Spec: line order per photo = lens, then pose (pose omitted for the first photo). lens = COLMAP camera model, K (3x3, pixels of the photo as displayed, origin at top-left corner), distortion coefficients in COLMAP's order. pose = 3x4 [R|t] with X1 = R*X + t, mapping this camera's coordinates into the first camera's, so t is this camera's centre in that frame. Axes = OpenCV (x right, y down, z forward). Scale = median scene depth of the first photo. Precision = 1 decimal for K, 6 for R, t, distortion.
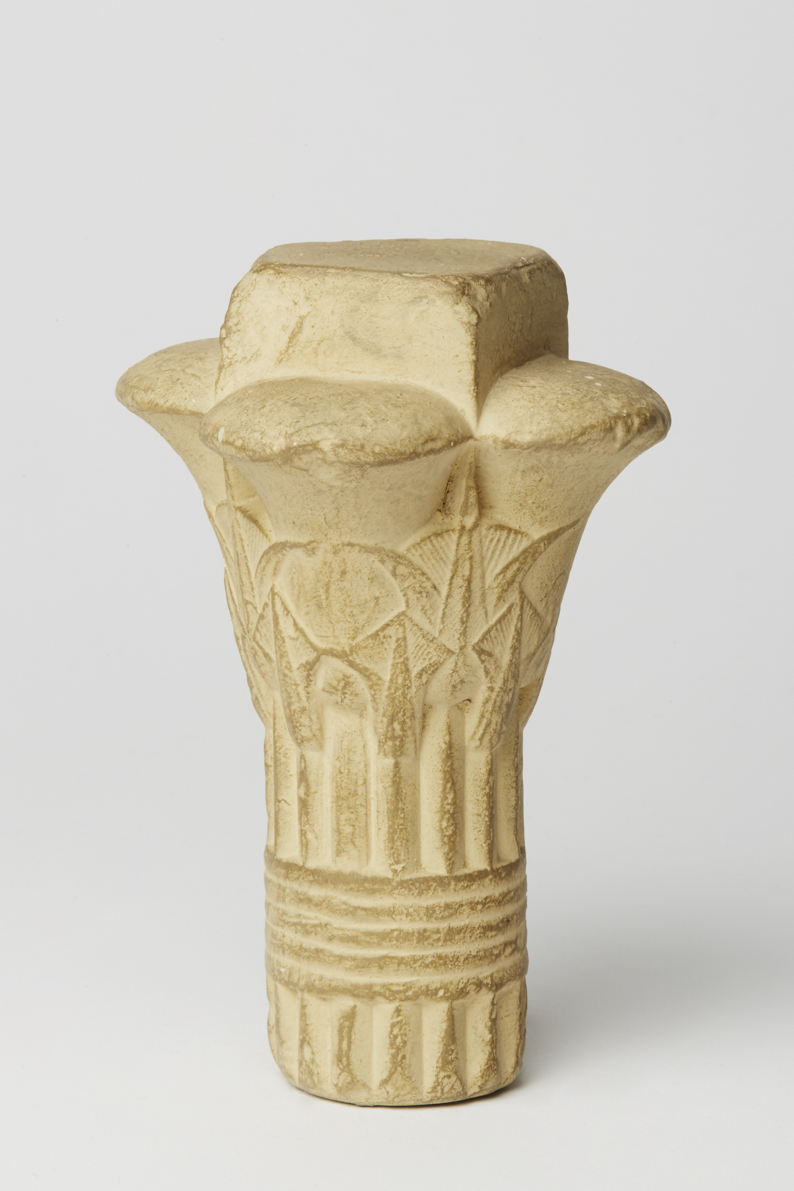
lens RADIAL K [[3530.3, 0, 397.0], [0, 3530.3, 595.5], [0, 0, 1]] dist [0.075914, -0.306303]
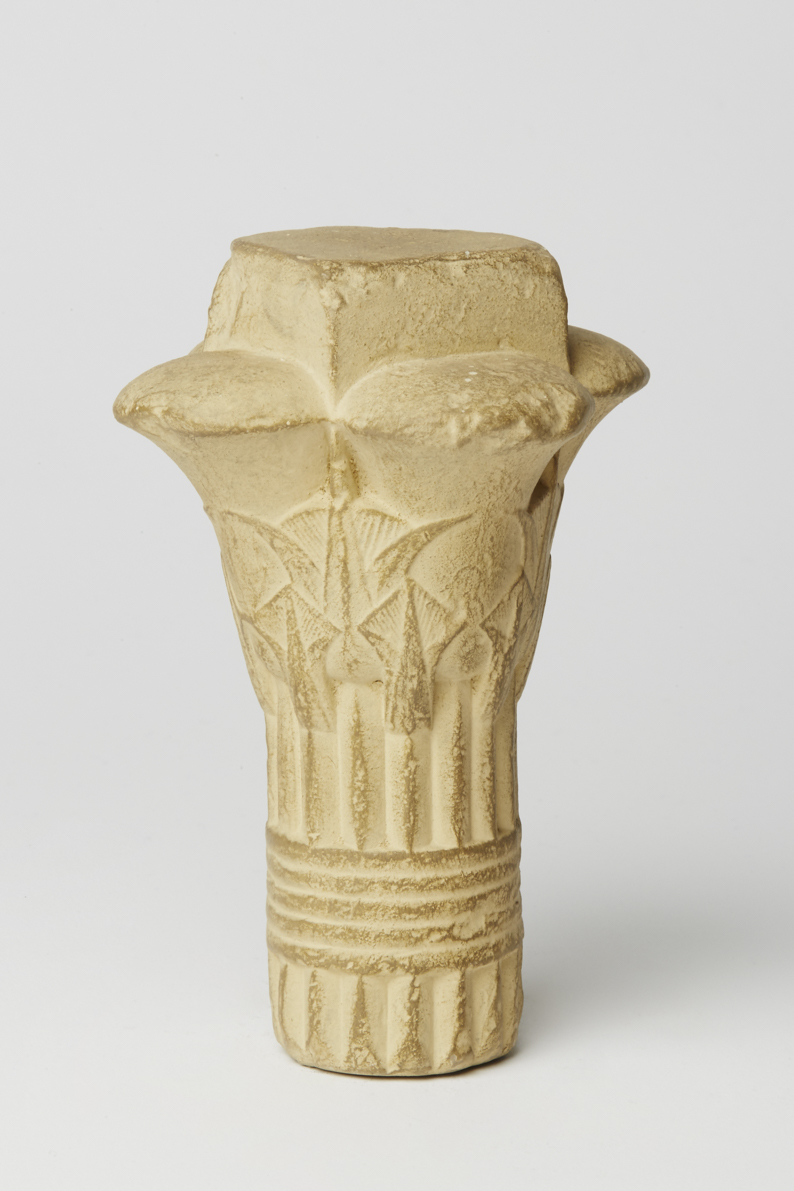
lens RADIAL K [[3530.3, 0, 397.0], [0, 3530.3, 595.5], [0, 0, 1]] dist [0.075914, -0.306303]
pose [[0.882967, 0.112845, -0.455670, 0.485074], [-0.112974, 0.993230, 0.027057, -0.023081], [0.455638, 0.027588, 0.889738, 0.097027]]
